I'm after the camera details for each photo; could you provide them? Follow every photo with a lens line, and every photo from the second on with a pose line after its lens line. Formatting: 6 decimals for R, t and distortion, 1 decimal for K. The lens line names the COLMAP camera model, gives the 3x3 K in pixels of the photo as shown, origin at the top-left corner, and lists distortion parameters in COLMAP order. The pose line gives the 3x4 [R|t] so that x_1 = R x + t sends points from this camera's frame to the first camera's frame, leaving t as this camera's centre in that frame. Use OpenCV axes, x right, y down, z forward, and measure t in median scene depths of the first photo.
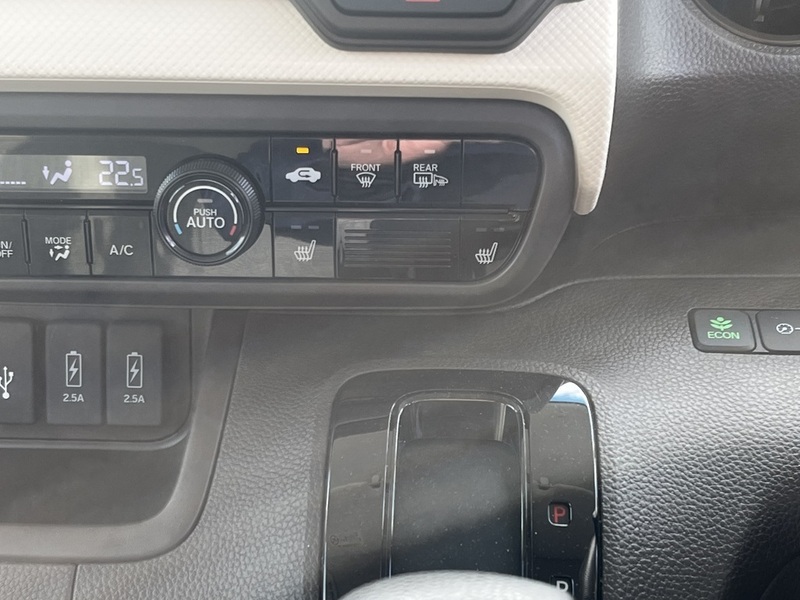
lens RADIAL K [[1371.6, 0, 385.4], [0, 1371.6, 300.3], [0, 0, 1]] dist [0.188910, -0.812321]
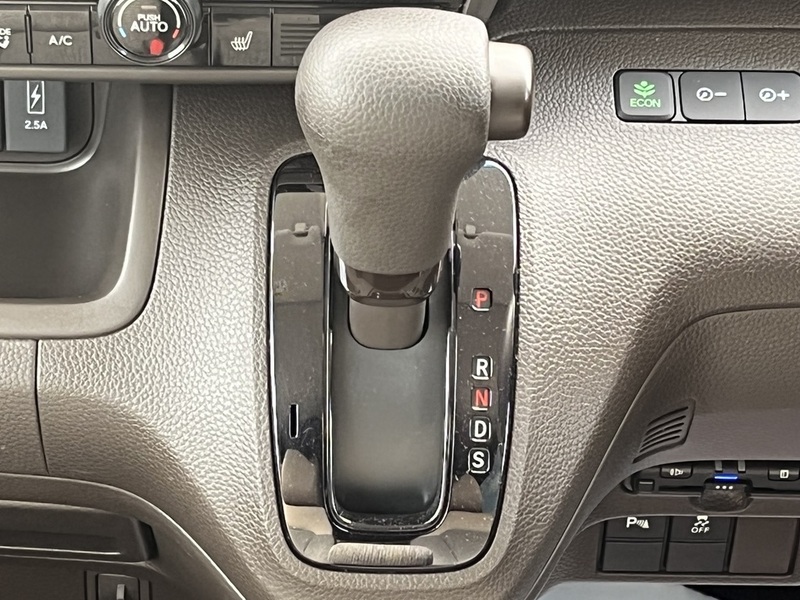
lens RADIAL K [[2426.9, 0, 400.0], [0, 2426.9, 300.0], [0, 0, 1]] dist [0.203872, -0.363359]
pose [[0.996411, -0.013932, 0.083487, -0.099105], [-0.012526, 0.951229, 0.308232, -0.429766], [-0.083709, -0.308171, 0.947641, -0.817940]]
